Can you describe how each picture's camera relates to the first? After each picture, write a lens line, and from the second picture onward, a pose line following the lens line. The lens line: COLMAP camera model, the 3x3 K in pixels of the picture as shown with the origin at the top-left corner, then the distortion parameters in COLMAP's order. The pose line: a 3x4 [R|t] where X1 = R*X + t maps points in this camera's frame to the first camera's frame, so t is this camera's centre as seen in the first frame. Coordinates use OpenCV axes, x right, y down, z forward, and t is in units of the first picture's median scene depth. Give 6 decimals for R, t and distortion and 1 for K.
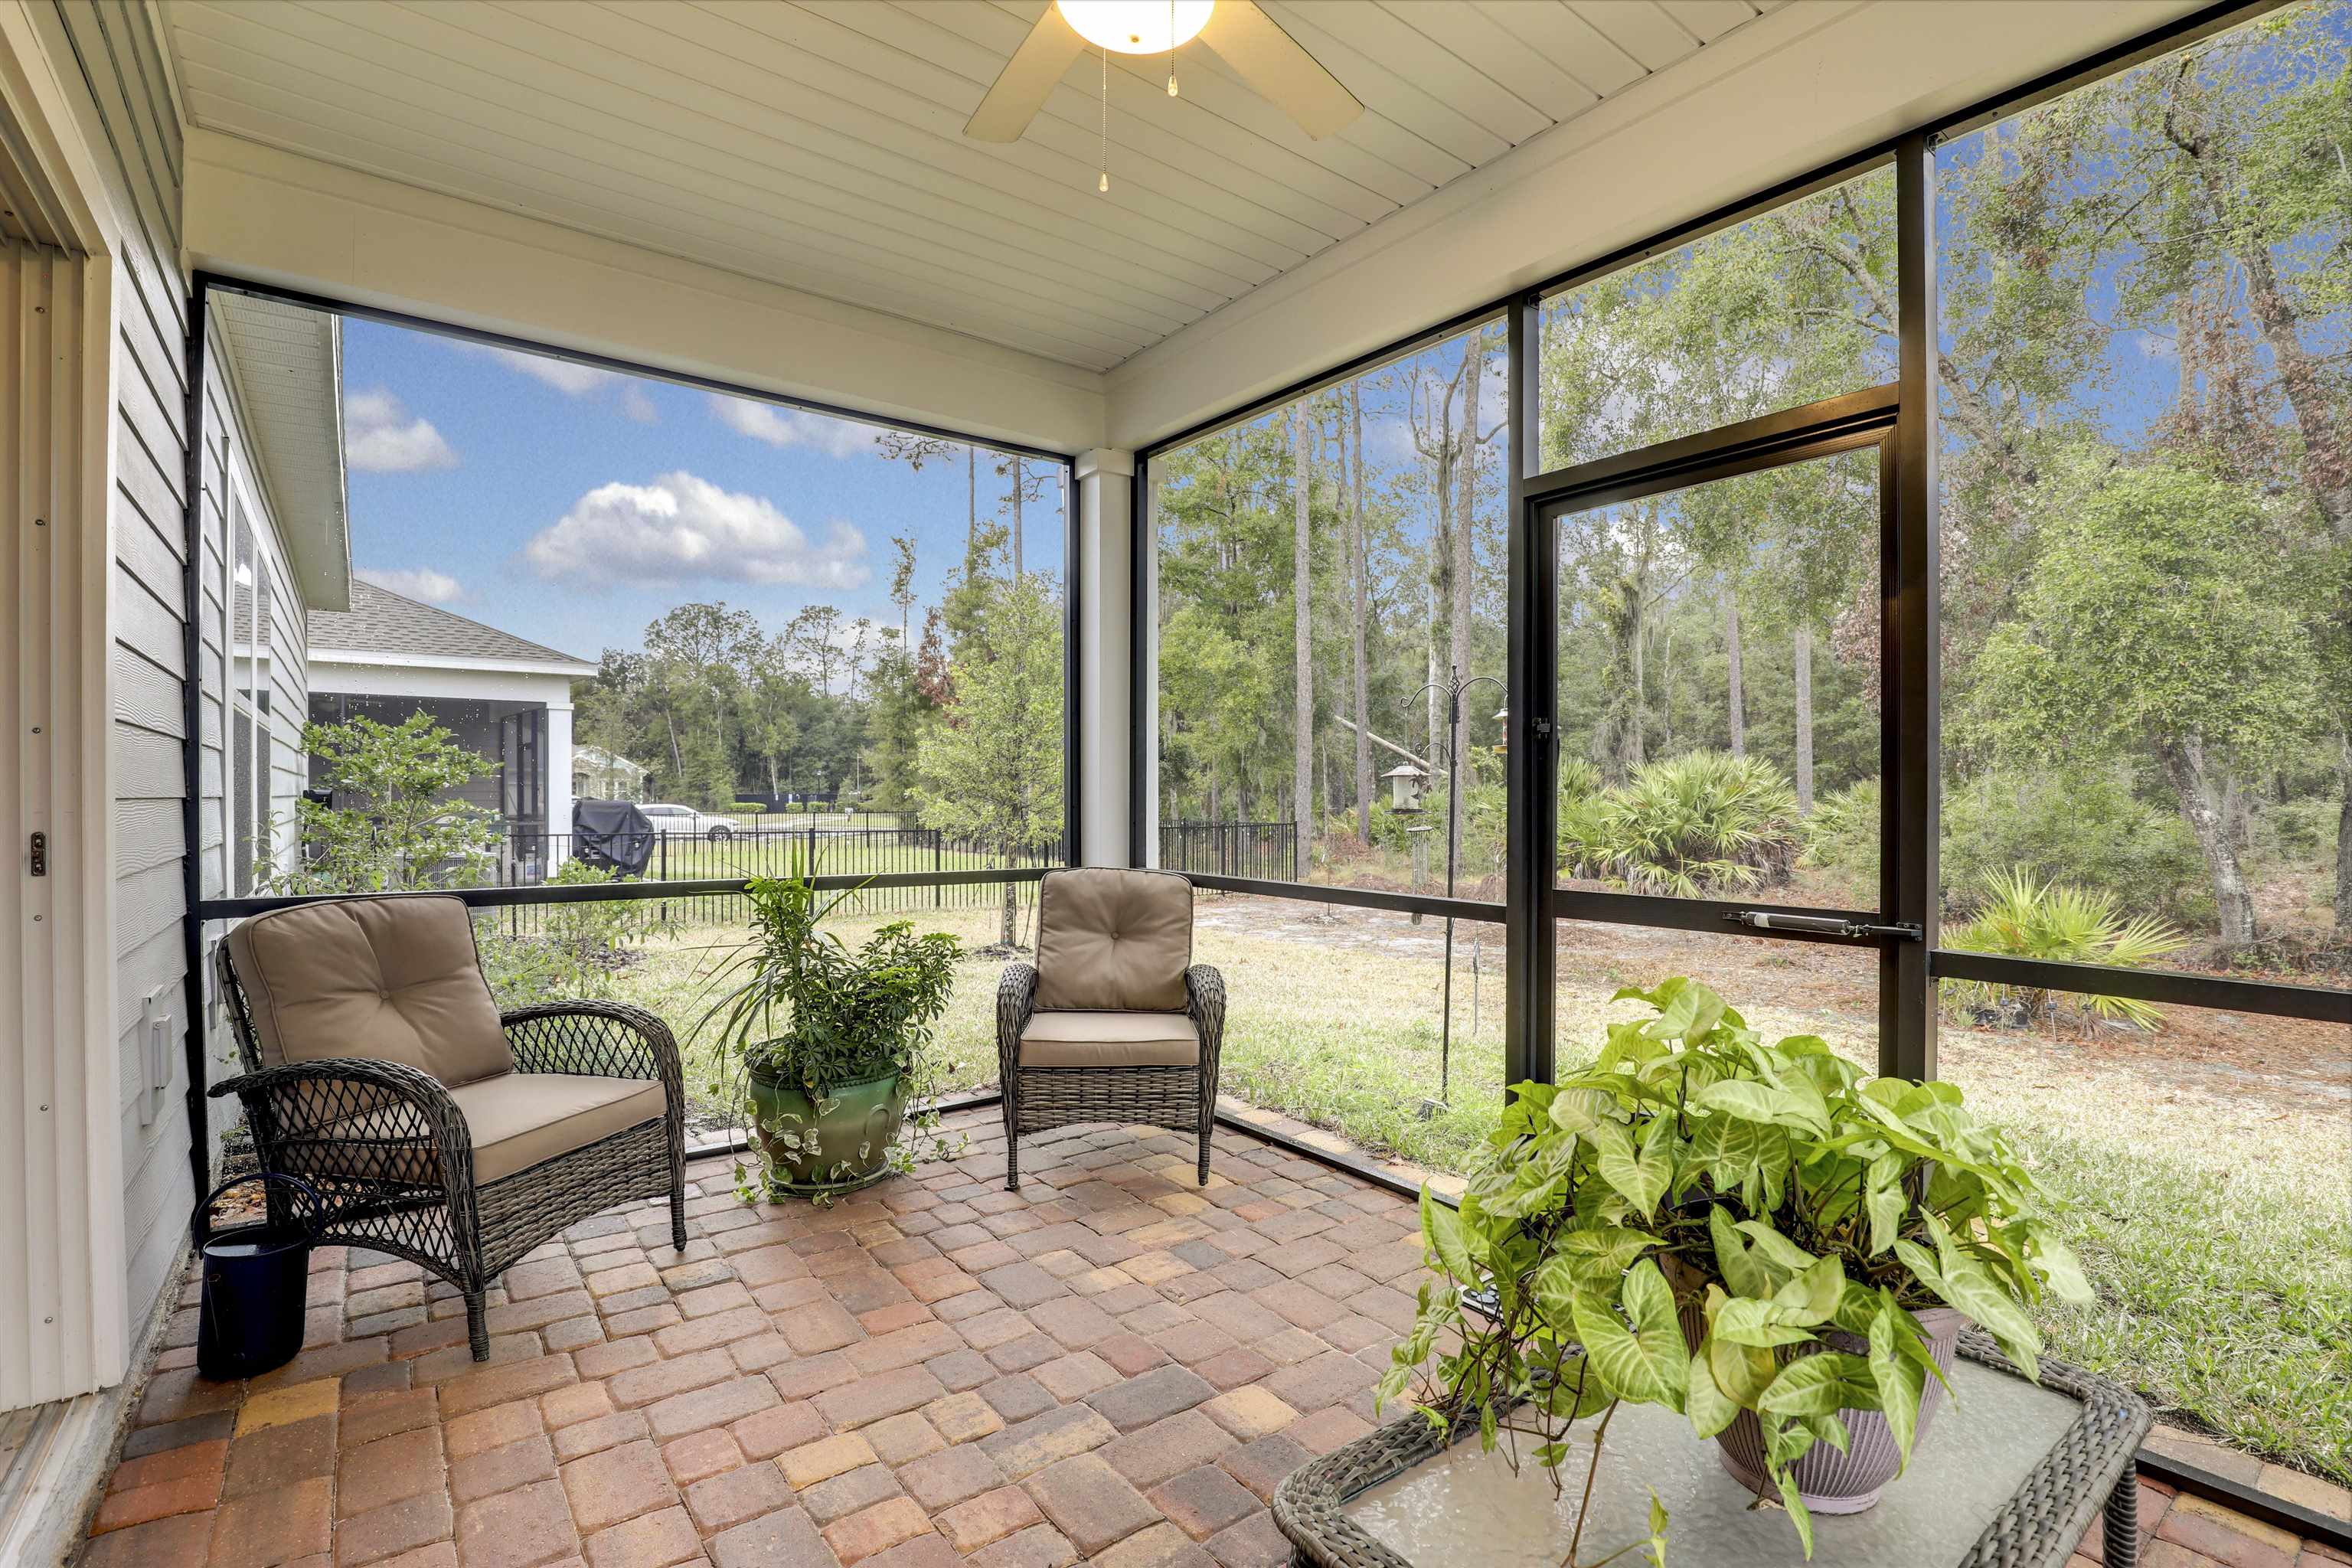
lens RADIAL K [[1079.5, 0, 1197.1], [0, 1079.5, 792.9], [0, 0, 1]] dist [-0.034250, 0.002791]
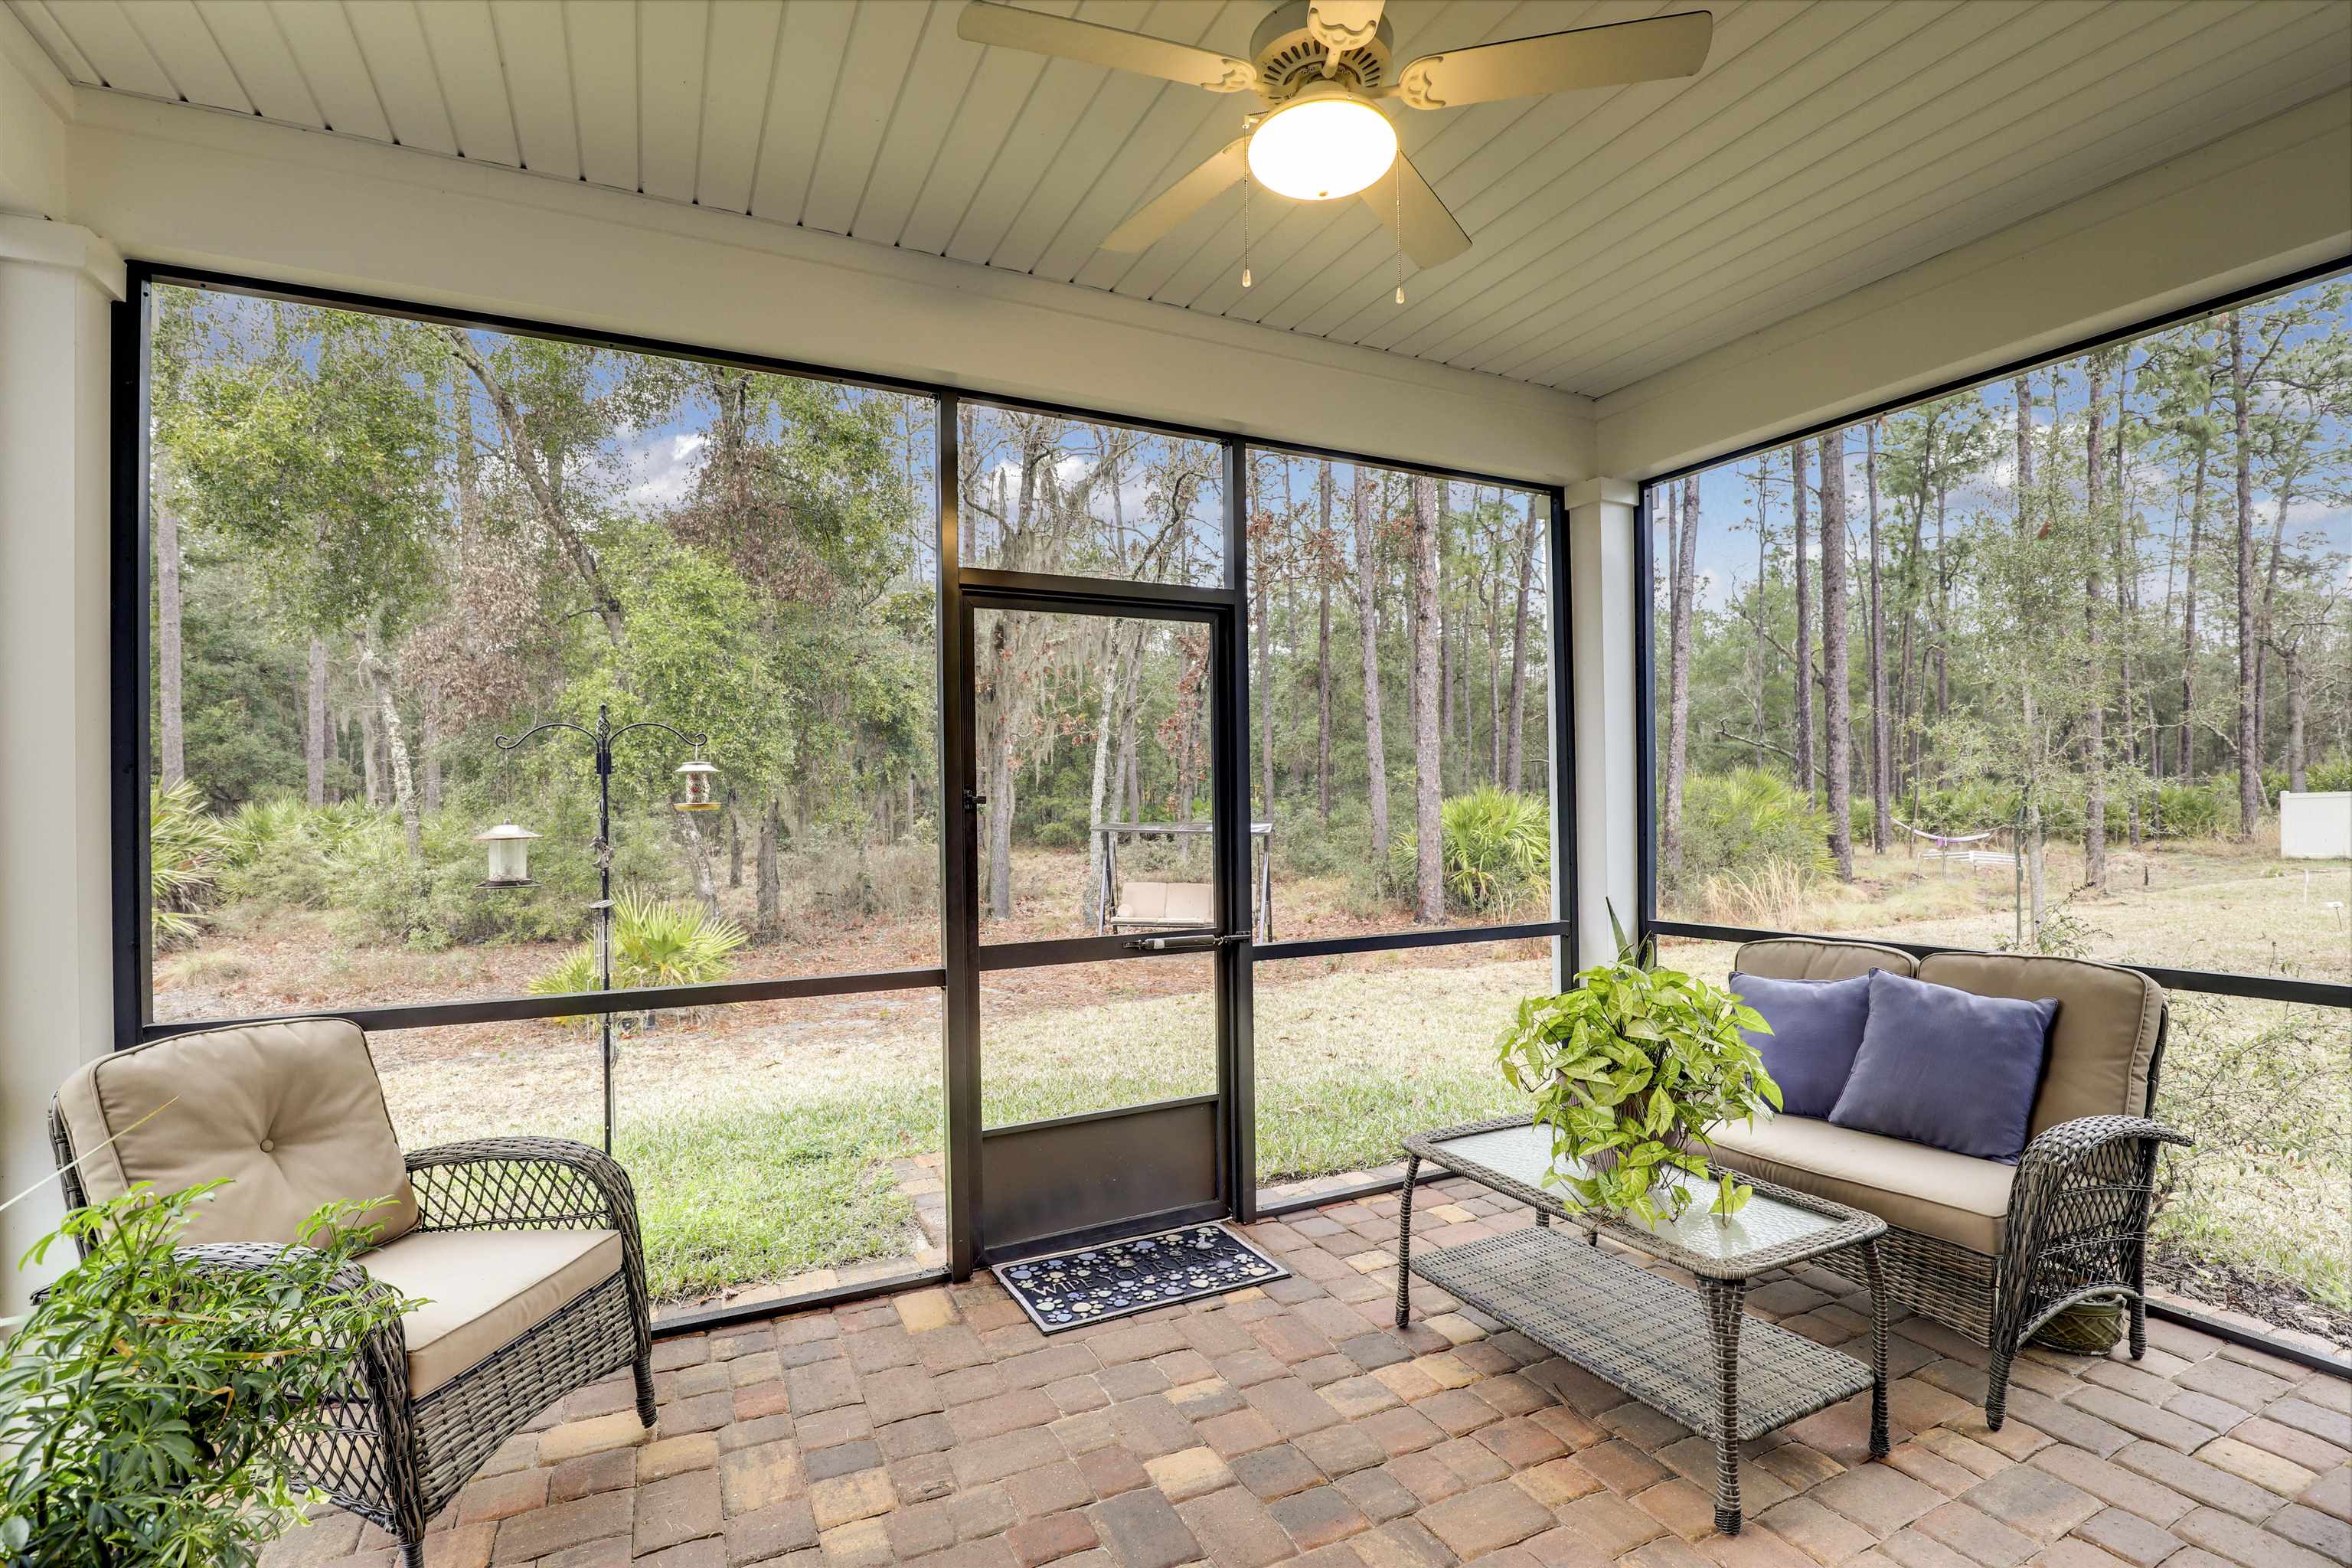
lens RADIAL K [[1089.4, 0, 1173.9], [0, 1089.4, 794.8], [0, 0, 1]] dist [-0.017255, -0.000136]
pose [[0.207693, 0.000105, 0.978194, -0.710077], [0.012159, 0.999922, -0.002689, -0.059068], [-0.978118, 0.012452, 0.207676, 0.563856]]
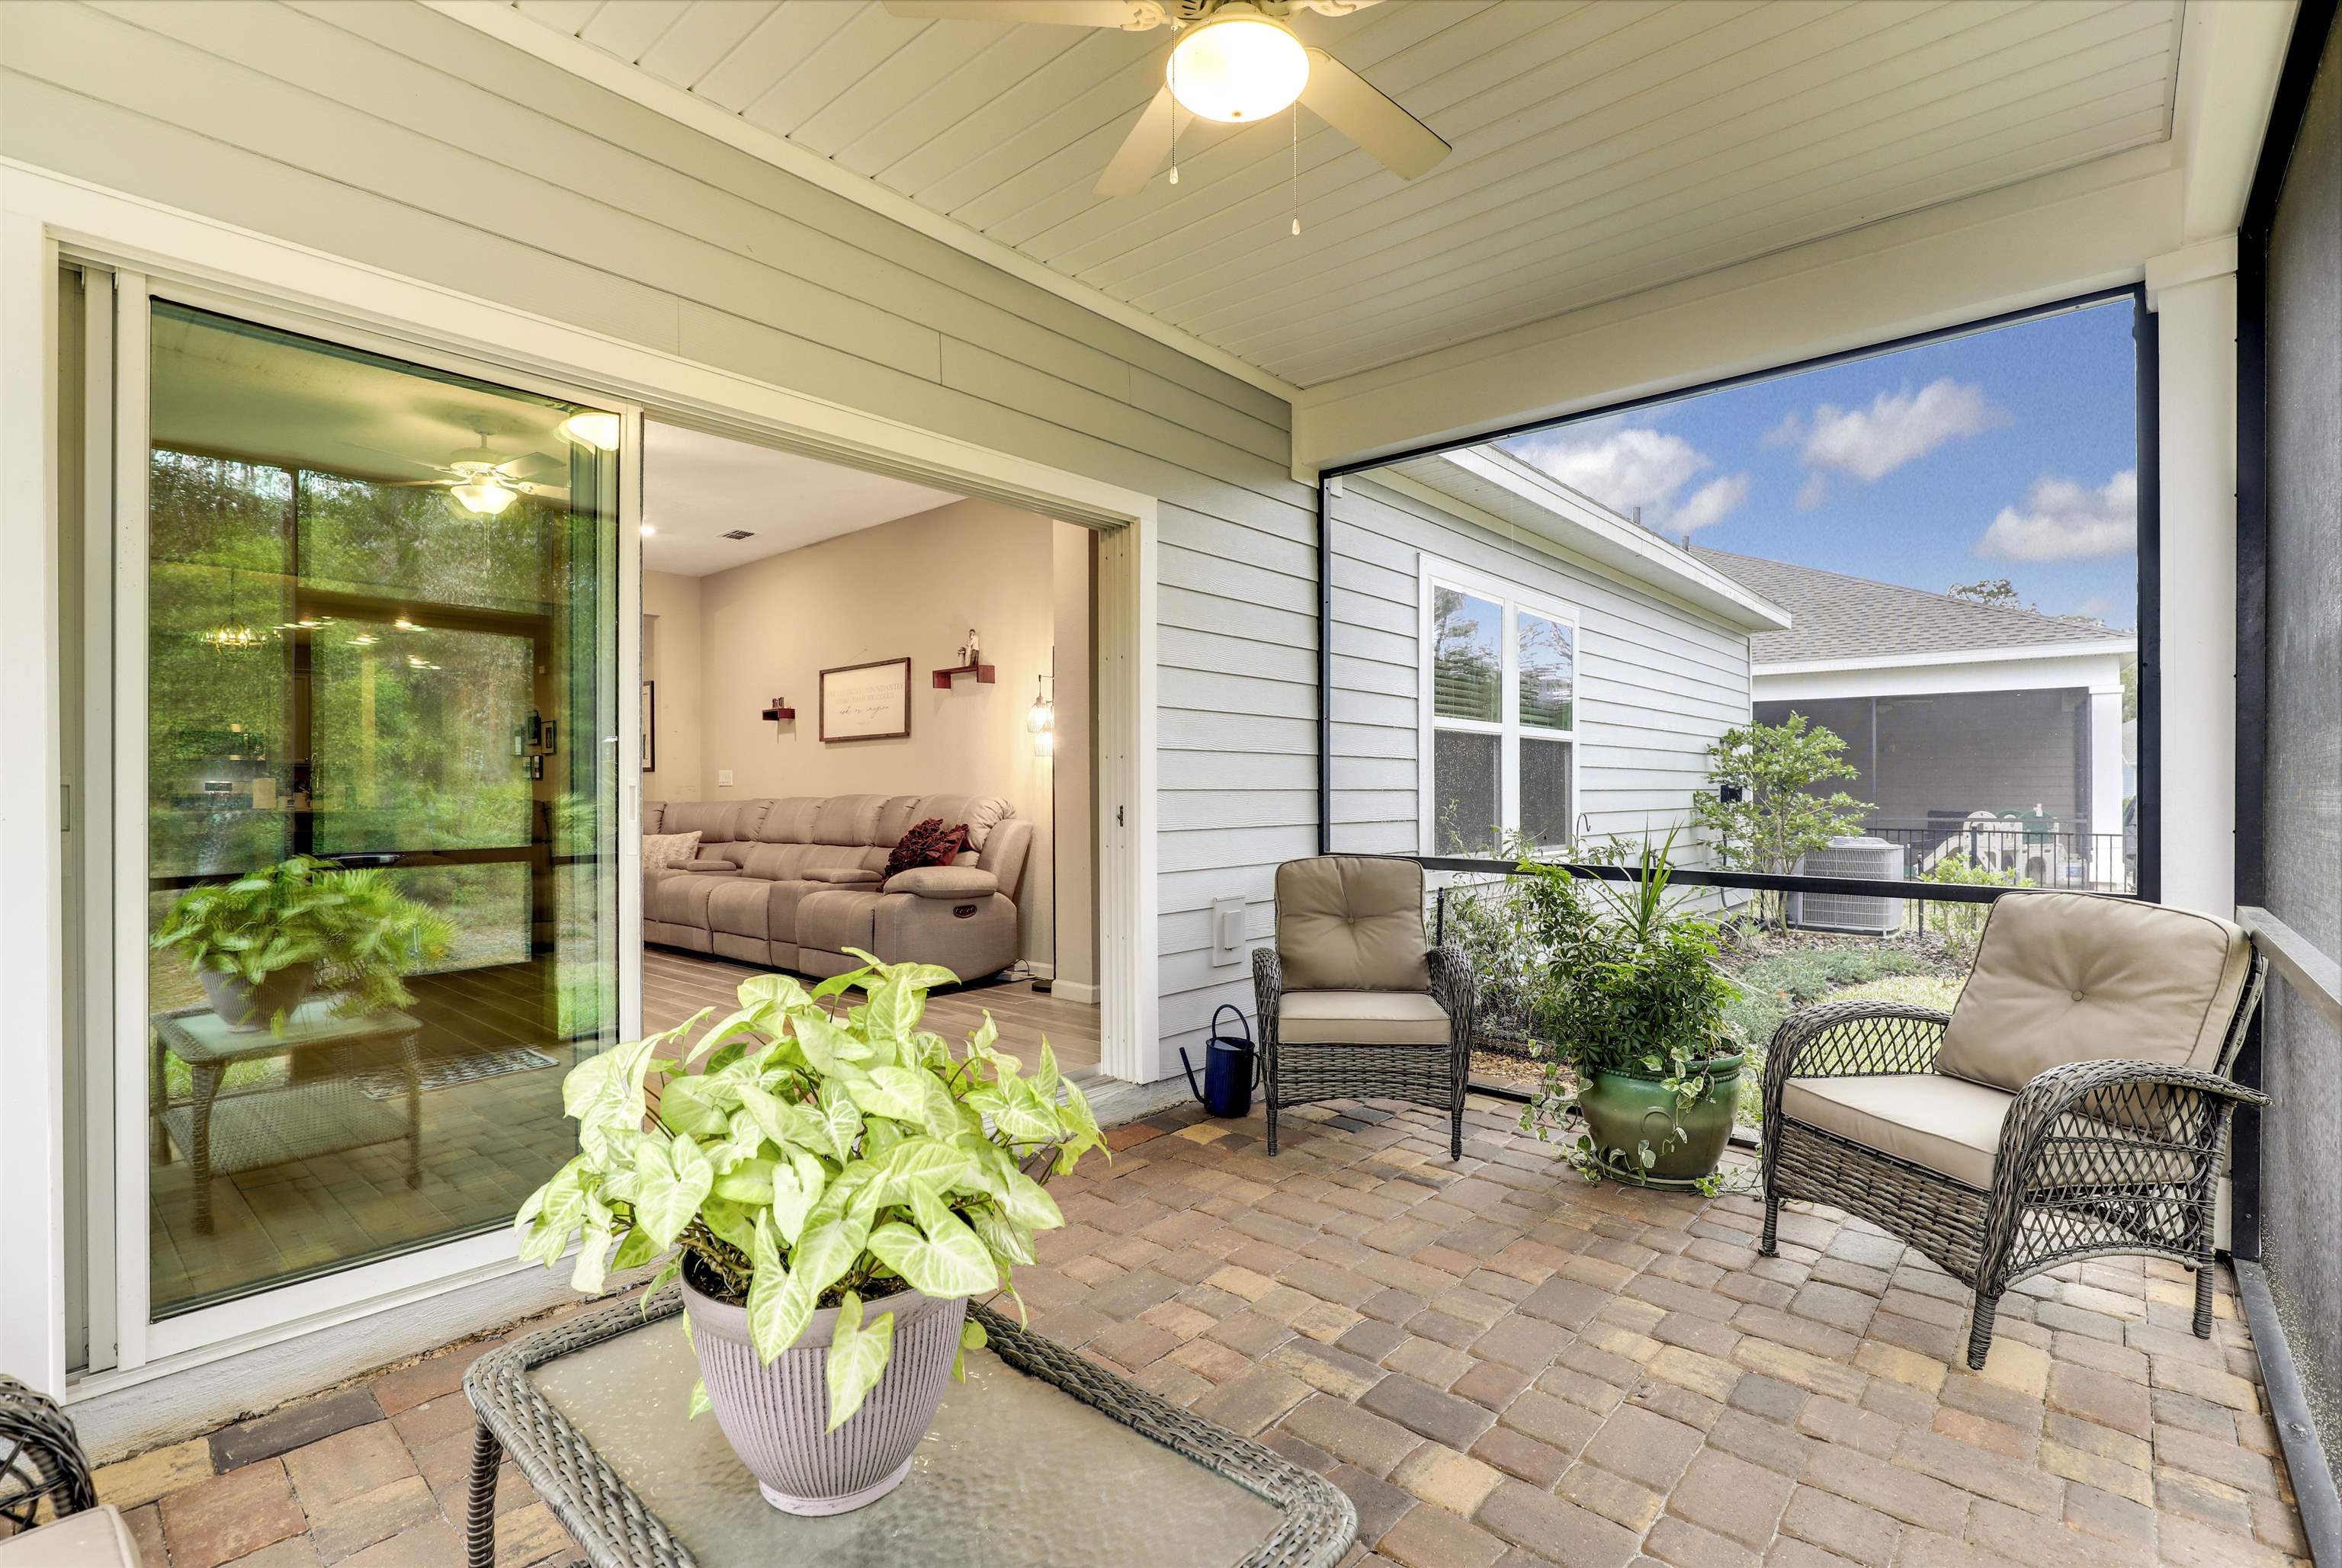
lens RADIAL K [[1074.8, 0, 1173.5], [0, 1074.8, 783.0], [0, 0, 1]] dist [-0.034250, 0.002791]
pose [[0.175837, -0.005658, -0.984403, 0.632343], [0.000741, 0.999984, -0.005615, 0.003533], [0.984419, 0.000258, 0.175838, 0.444363]]
